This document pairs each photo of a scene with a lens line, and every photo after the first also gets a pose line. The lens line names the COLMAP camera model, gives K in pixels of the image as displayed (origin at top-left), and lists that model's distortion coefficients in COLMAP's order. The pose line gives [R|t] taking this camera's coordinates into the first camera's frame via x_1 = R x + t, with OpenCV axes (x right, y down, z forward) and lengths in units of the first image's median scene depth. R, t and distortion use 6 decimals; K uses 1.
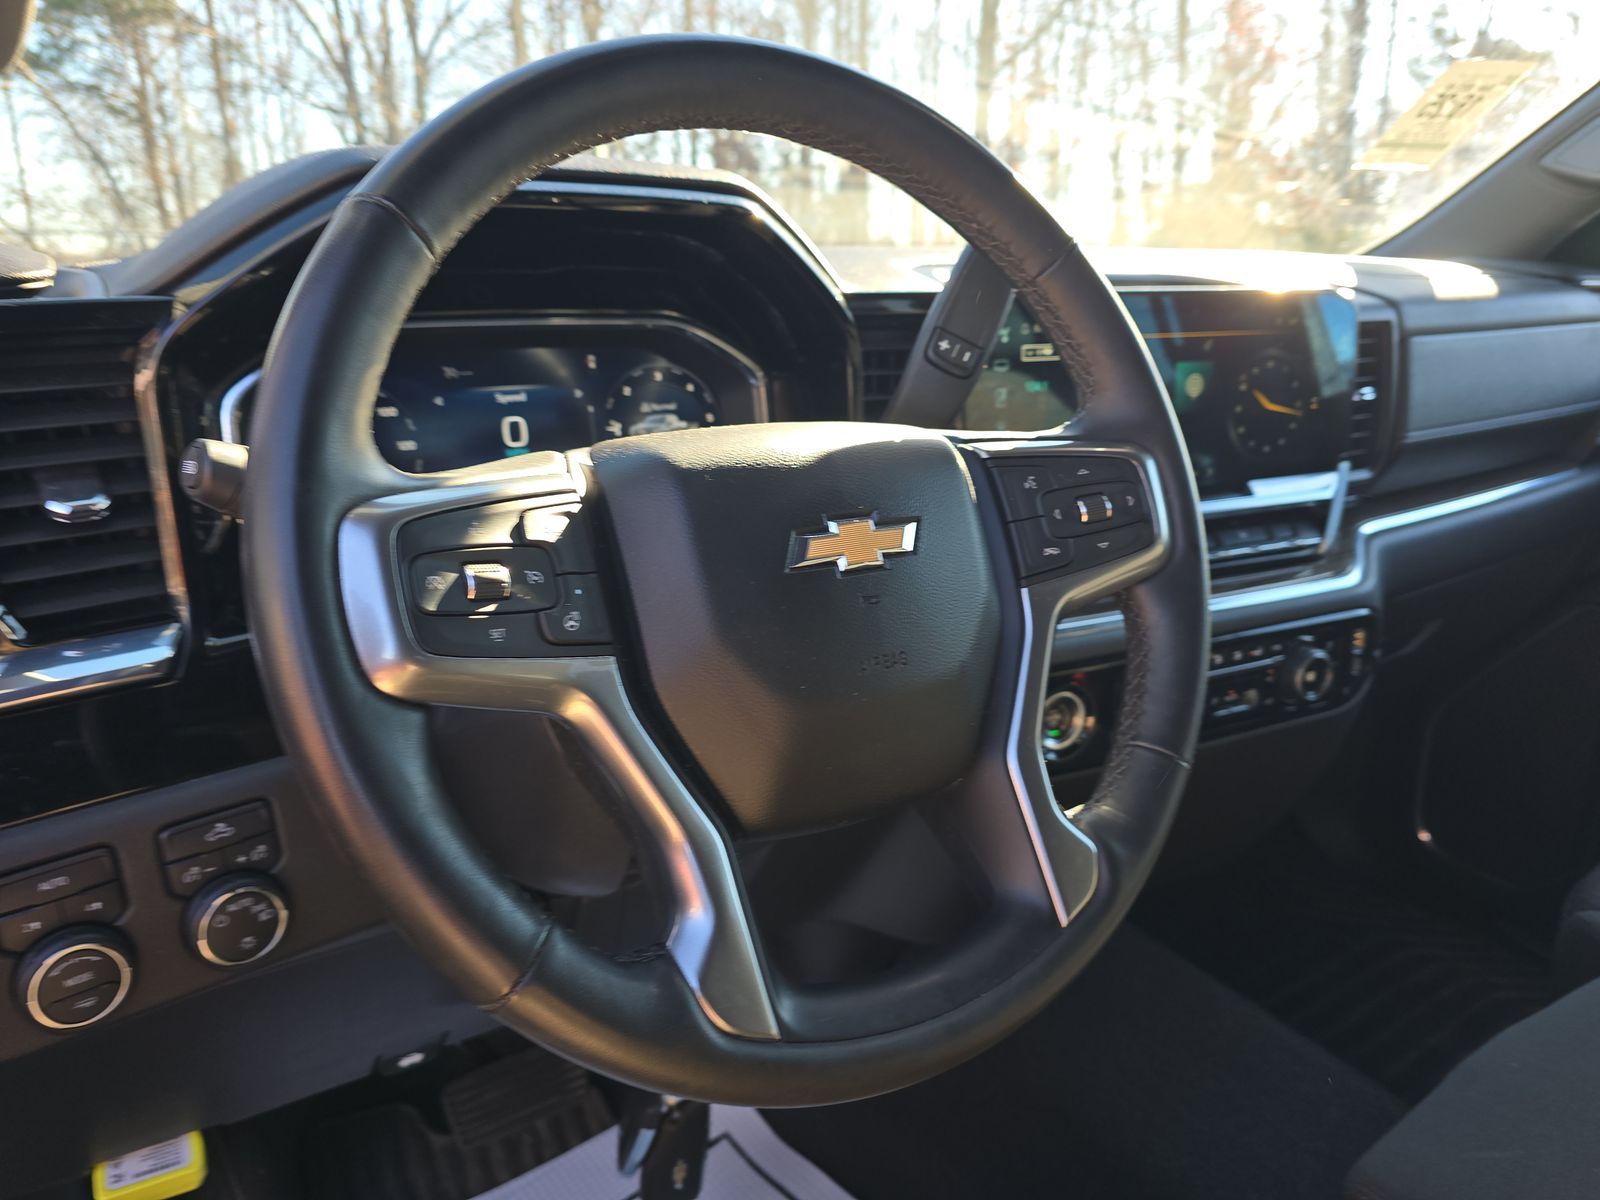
lens RADIAL K [[1054.7, 0, 802.2], [0, 1054.7, 590.3], [0, 0, 1]] dist [0.036852, -0.027482]
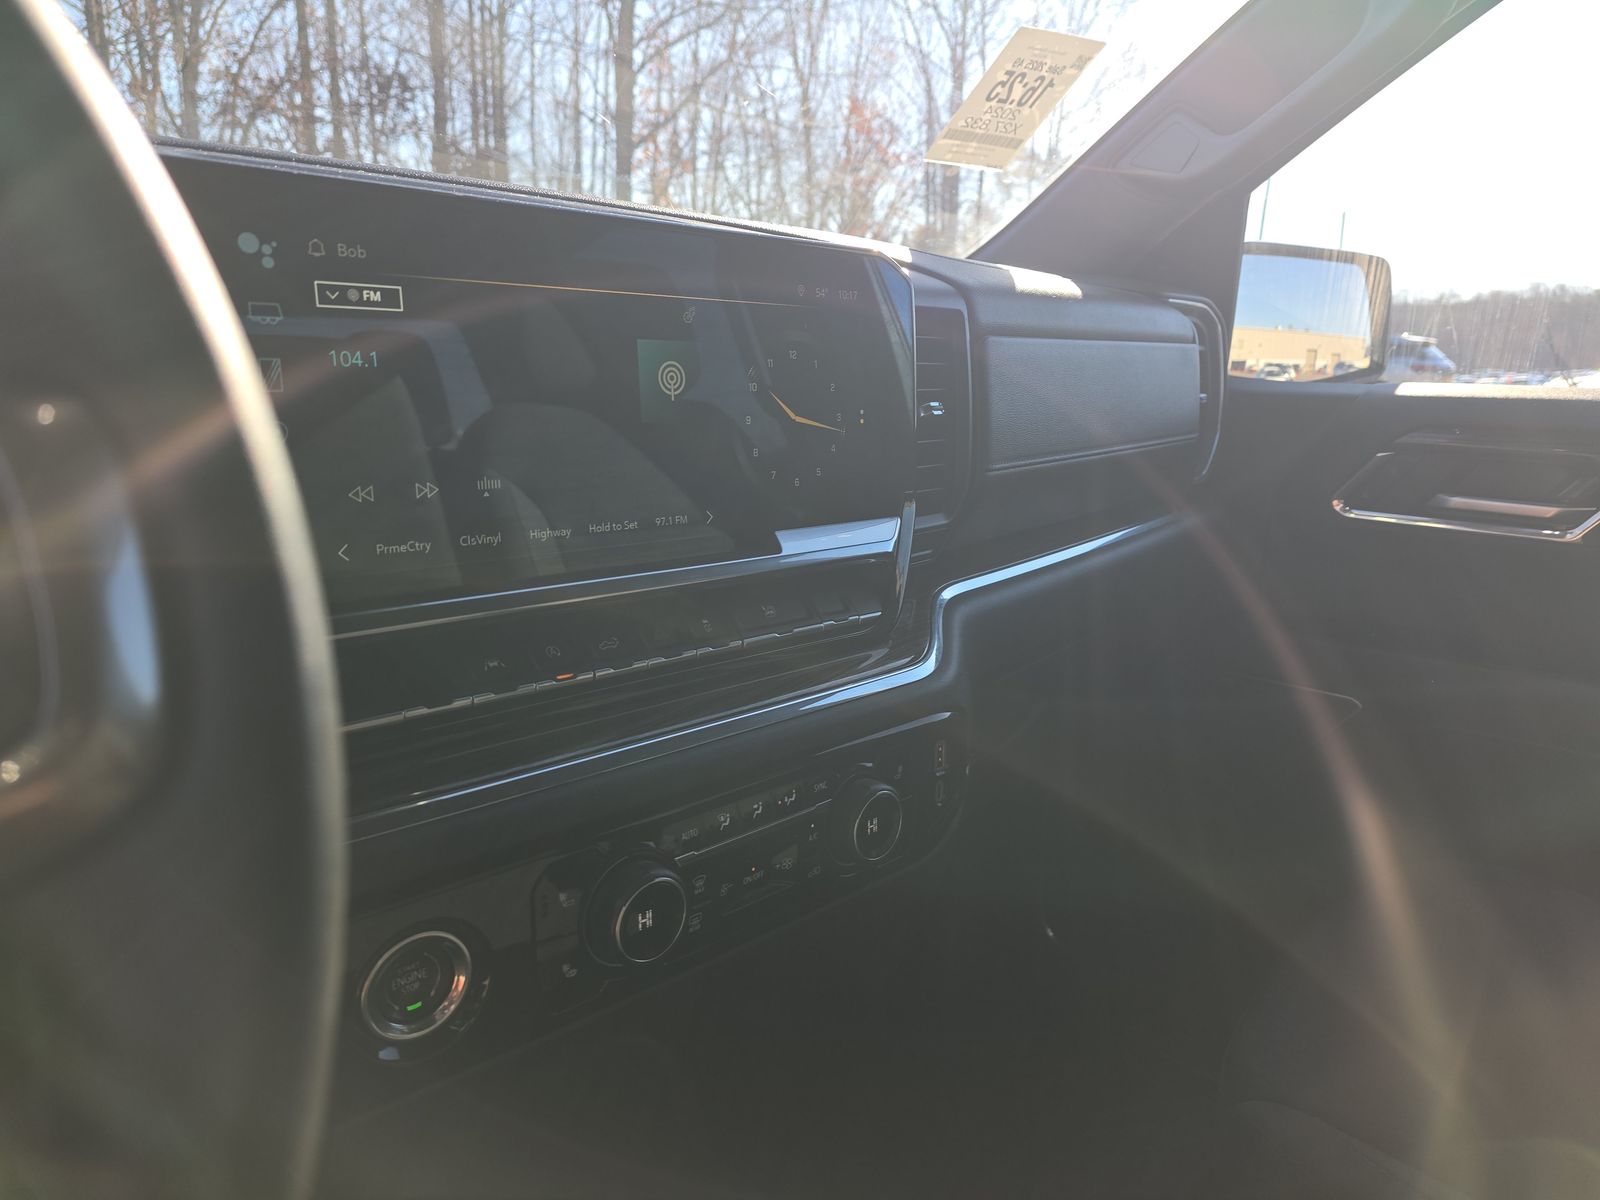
lens RADIAL K [[1054.7, 0, 795.0], [0, 1054.7, 616.5], [0, 0, 1]] dist [0.036852, -0.027482]
pose [[0.955545, -0.045372, 0.291332, 0.219780], [0.058508, 0.997618, -0.036533, -0.022296], [-0.288980, 0.051955, 0.955924, 0.342128]]
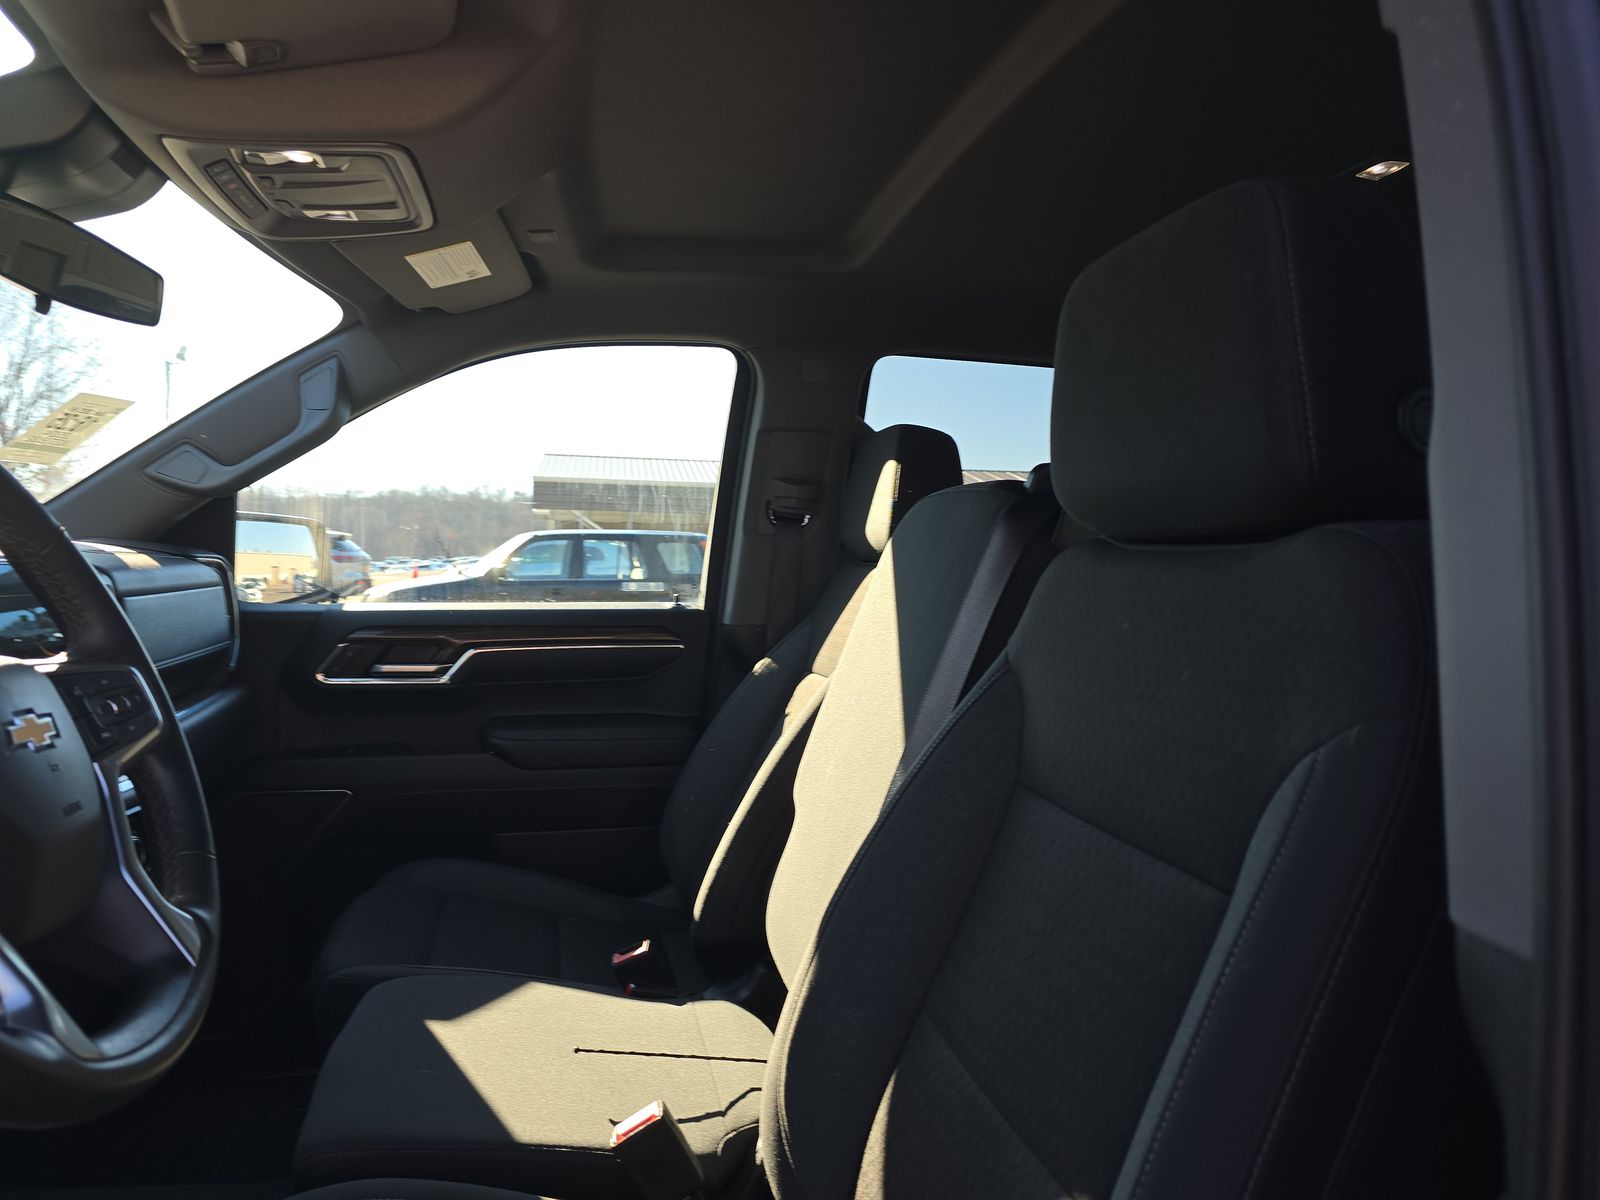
lens RADIAL K [[1054.7, 0, 792.4], [0, 1054.7, 596.8], [0, 0, 1]] dist [0.036852, -0.027482]
pose [[0.347797, -0.025430, 0.937225, -0.350278], [0.251945, 0.965398, -0.067301, 0.050463], [-0.903084, 0.259536, 0.342170, -0.171895]]
